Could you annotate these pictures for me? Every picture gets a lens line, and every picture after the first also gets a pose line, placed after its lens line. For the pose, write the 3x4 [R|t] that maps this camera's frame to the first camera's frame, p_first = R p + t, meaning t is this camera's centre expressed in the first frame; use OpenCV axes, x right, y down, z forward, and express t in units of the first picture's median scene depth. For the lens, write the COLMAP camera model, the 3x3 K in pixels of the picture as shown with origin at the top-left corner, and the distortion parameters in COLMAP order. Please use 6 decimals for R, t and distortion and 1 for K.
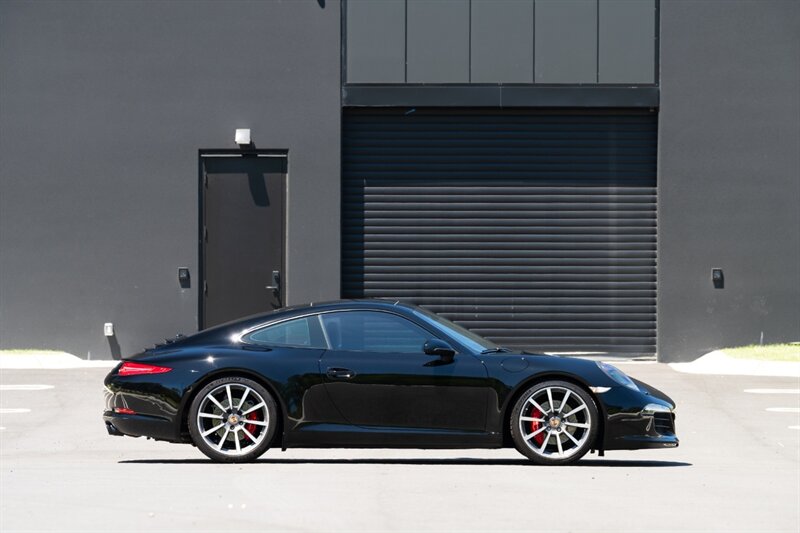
lens RADIAL K [[3739.4, 0, 399.9], [0, 3739.4, 267.0], [0, 0, 1]] dist [1.068058, -0.762796]
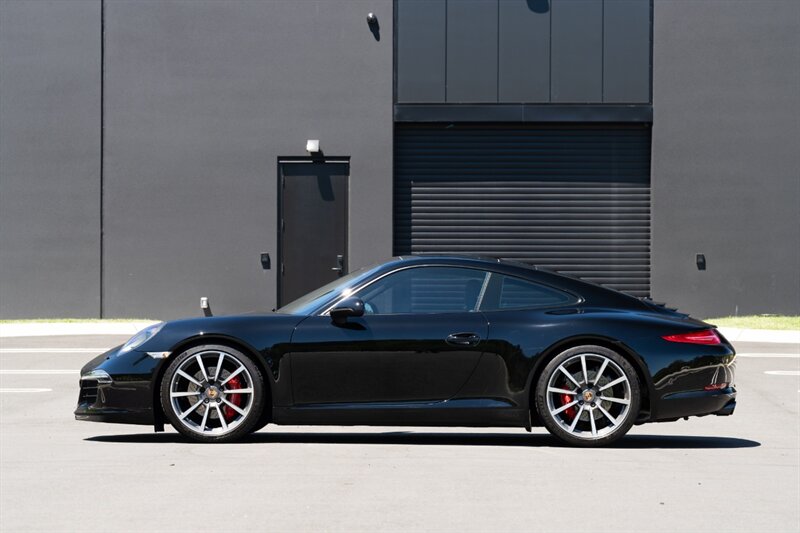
lens RADIAL K [[5677.7, 0, 399.3], [0, 5677.7, 263.3], [0, 0, 1]] dist [3.458005, -22.941302]
pose [[0.999989, 0.001122, 0.004462, -0.021790], [-0.001189, 0.999887, 0.015015, -0.024245], [-0.004444, -0.015021, 0.999877, -0.858217]]
